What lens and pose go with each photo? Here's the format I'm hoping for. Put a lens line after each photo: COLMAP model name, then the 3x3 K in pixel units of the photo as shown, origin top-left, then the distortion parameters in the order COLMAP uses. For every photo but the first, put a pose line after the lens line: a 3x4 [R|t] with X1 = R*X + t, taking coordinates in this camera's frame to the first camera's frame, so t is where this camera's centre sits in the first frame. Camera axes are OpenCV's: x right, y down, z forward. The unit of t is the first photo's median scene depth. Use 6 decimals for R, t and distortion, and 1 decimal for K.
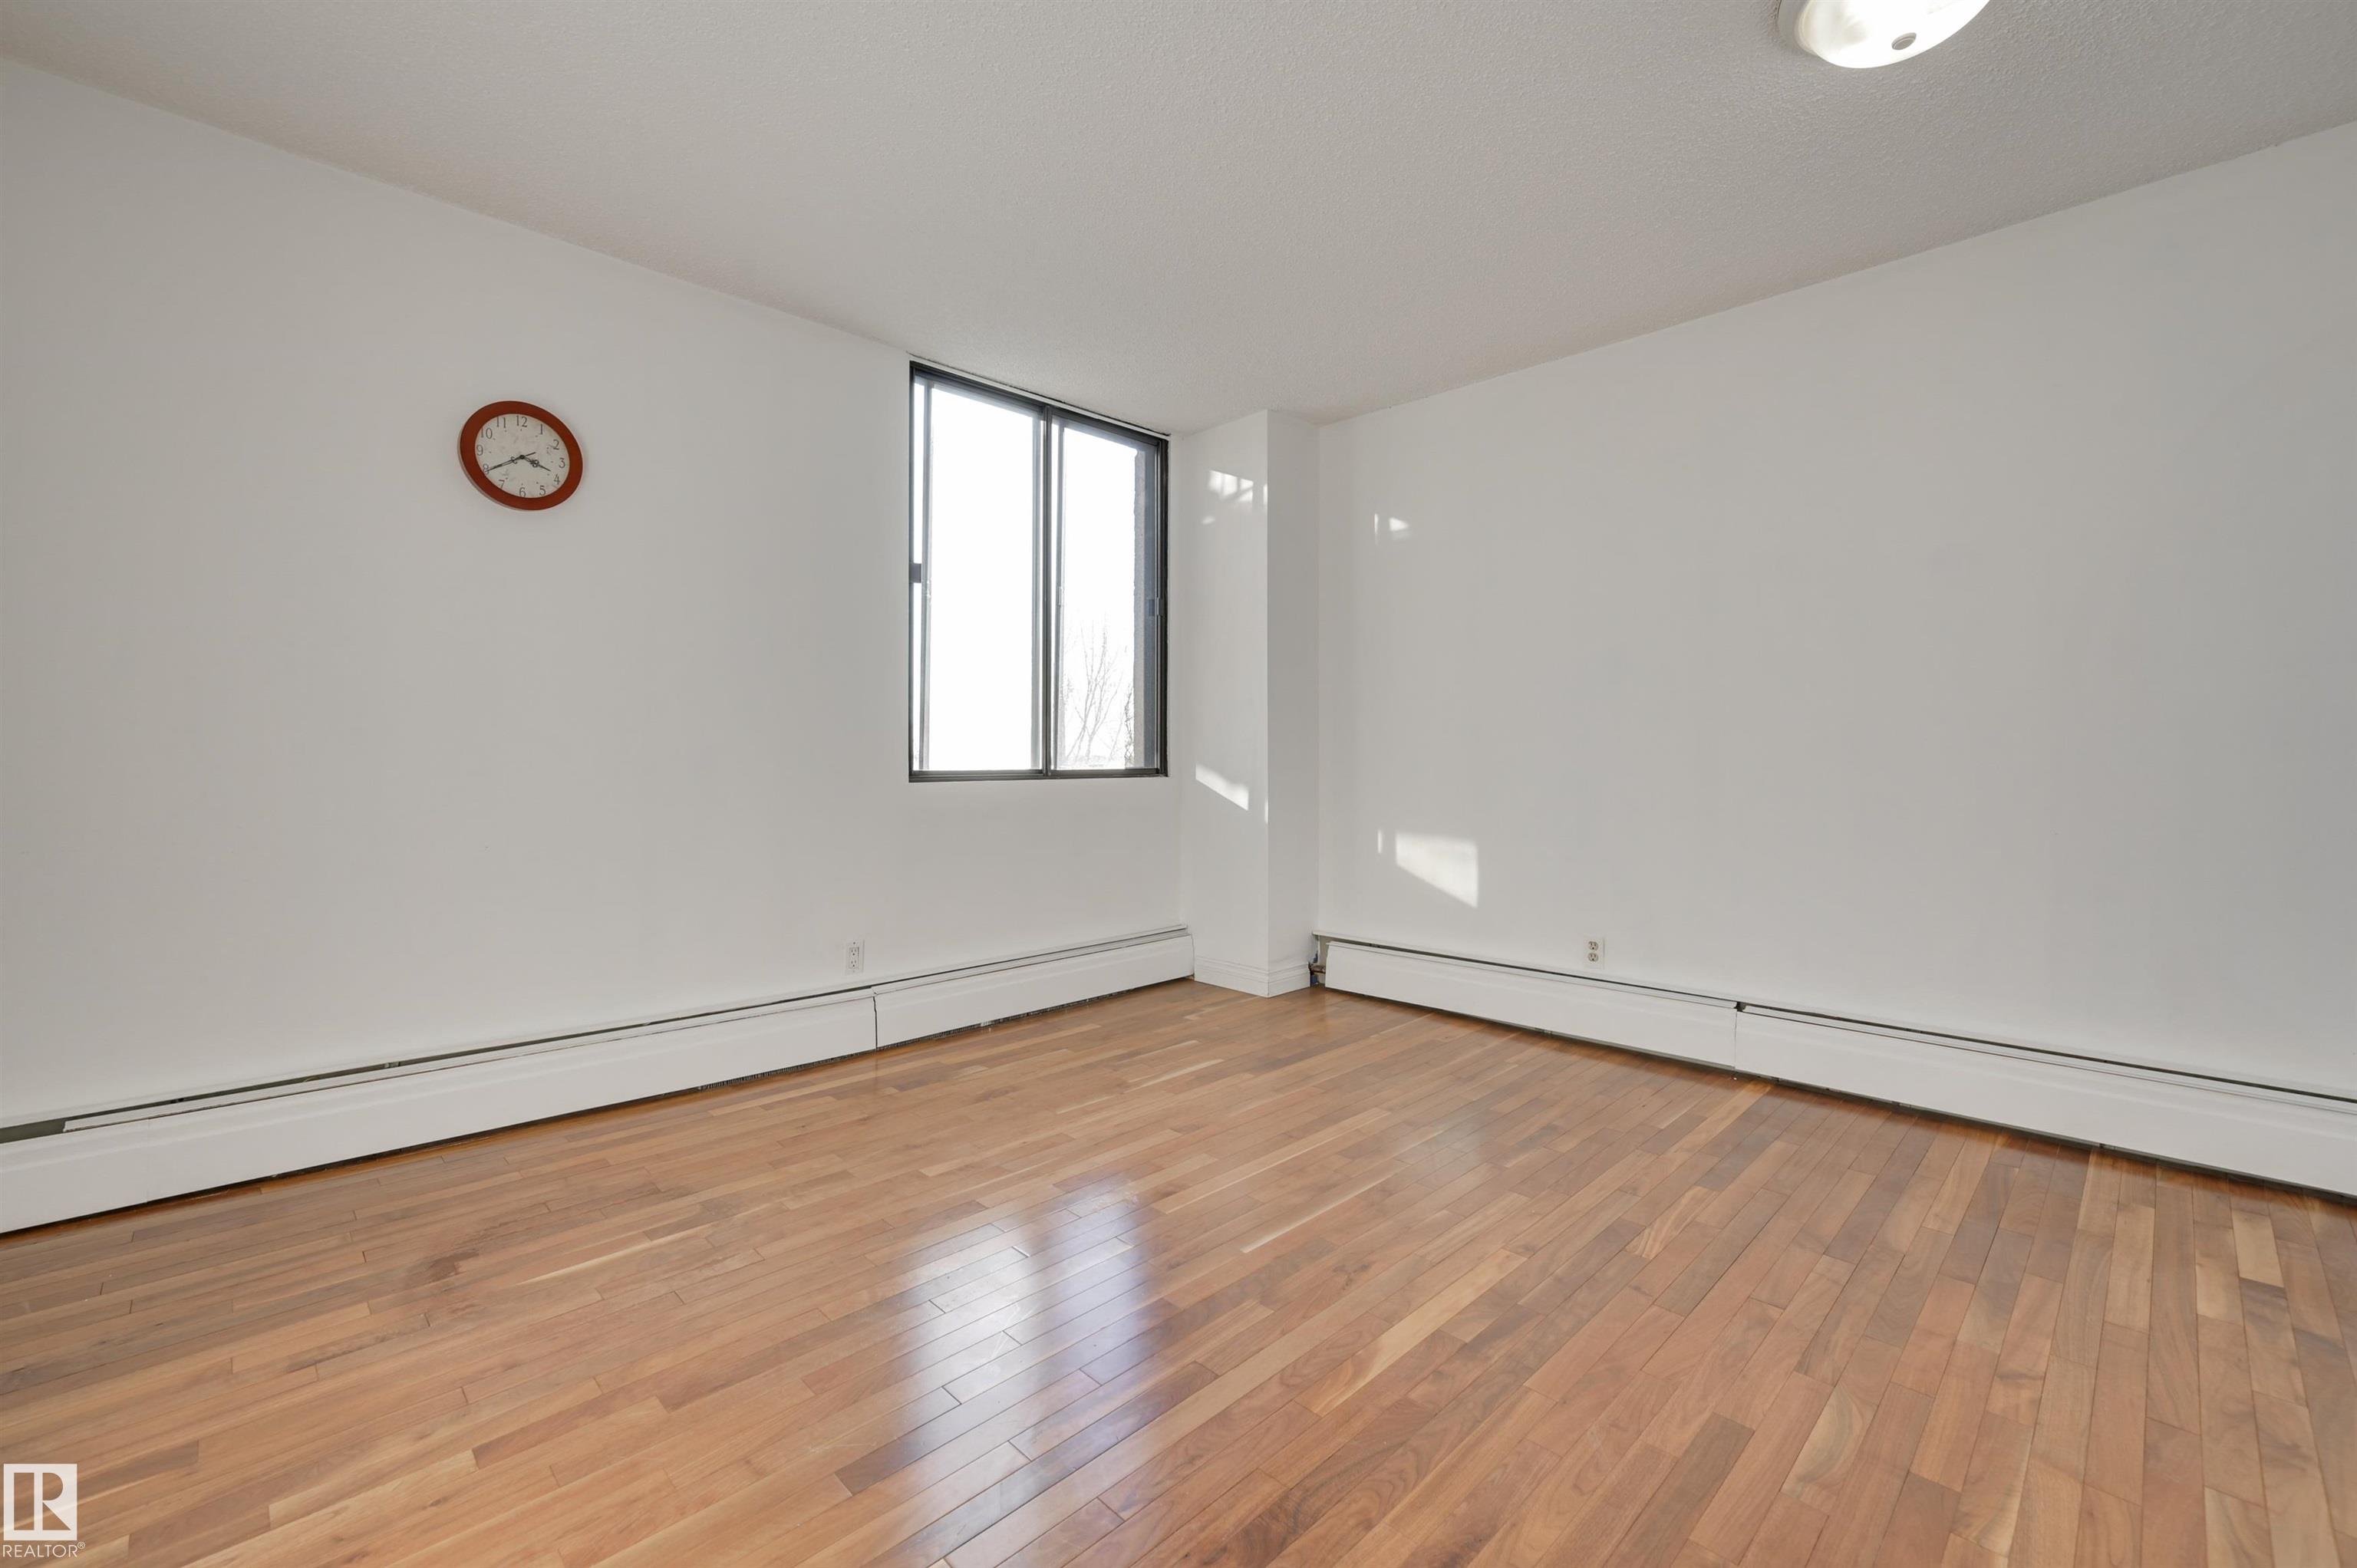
lens RADIAL K [[1029.4, 0, 1191.0], [0, 1029.4, 754.8], [0, 0, 1]] dist [0.001455, 0.000352]
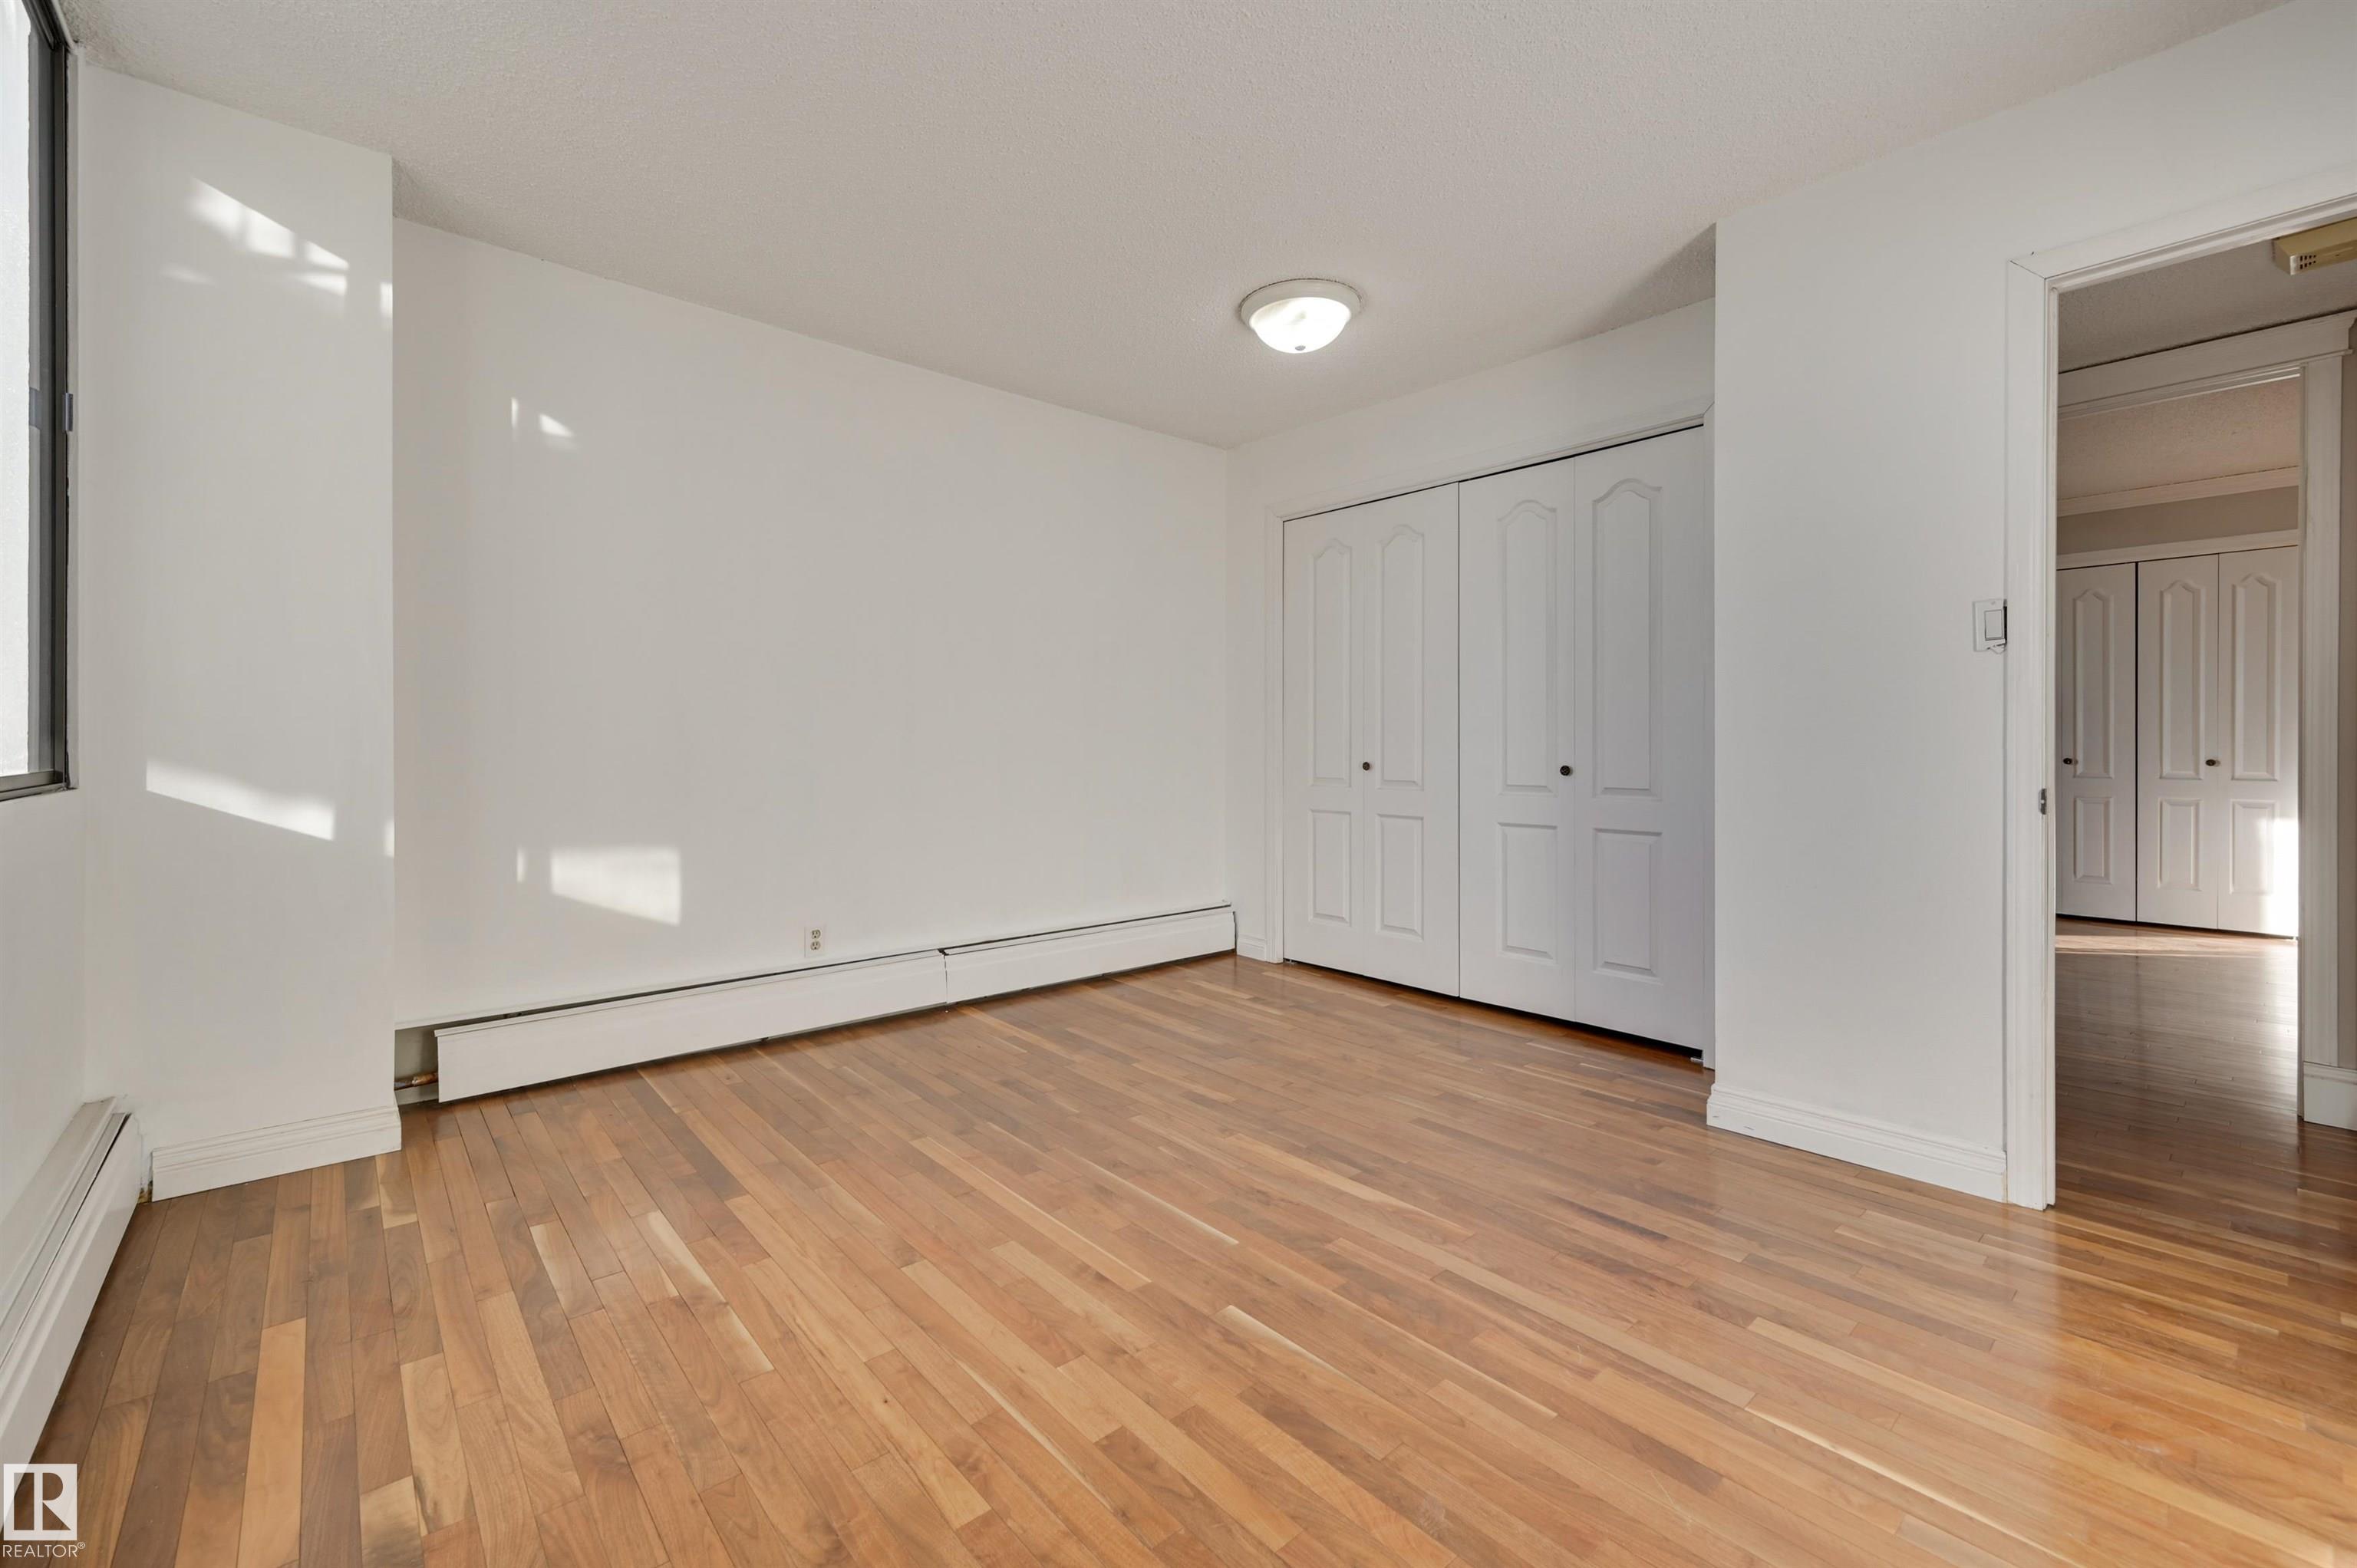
lens RADIAL K [[958.9, 0, 1177.8], [0, 958.9, 748.5], [0, 0, 1]] dist [0.001566, 0.000198]
pose [[0.052285, -0.004218, 0.998623, -0.642876], [-0.006084, 0.999971, 0.004543, -0.002432], [-0.998614, -0.006314, 0.052258, 0.736353]]
